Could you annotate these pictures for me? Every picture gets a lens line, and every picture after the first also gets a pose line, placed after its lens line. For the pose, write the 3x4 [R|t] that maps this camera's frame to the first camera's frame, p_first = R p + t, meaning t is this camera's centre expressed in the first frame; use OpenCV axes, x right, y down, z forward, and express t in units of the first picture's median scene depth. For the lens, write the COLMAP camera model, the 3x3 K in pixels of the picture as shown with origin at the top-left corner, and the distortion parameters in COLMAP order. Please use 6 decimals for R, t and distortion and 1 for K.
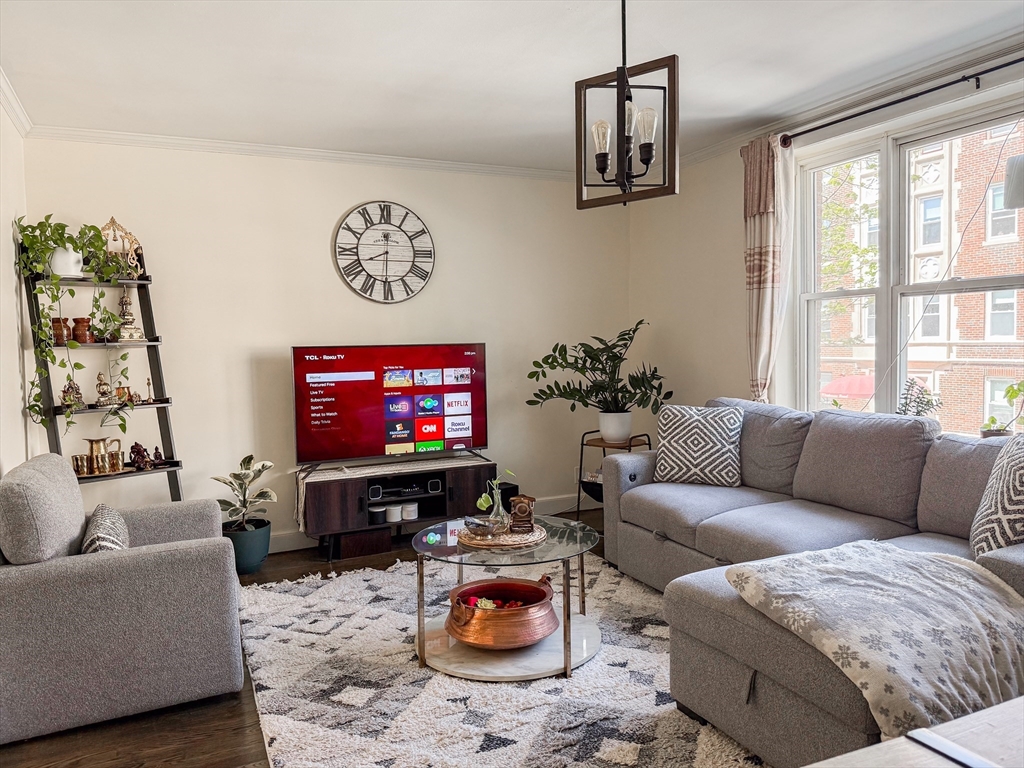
lens RADIAL K [[715.9, 0, 512.5], [0, 715.9, 378.6], [0, 0, 1]] dist [0.037942, -0.041395]
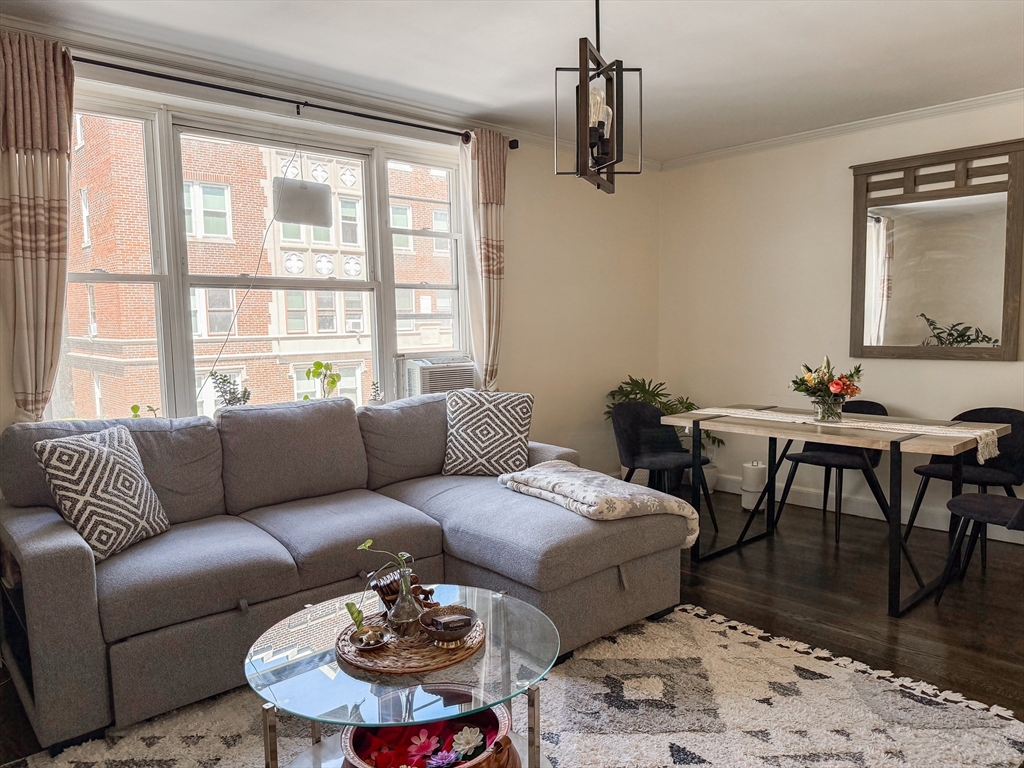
lens RADIAL K [[715.9, 0, 475.4], [0, 715.9, 391.1], [0, 0, 1]] dist [0.037942, -0.041395]
pose [[-0.258801, -0.066082, 0.963668, -0.399555], [0.080347, 0.992727, 0.089653, -0.026204], [-0.962583, 0.100630, -0.251609, 0.725194]]
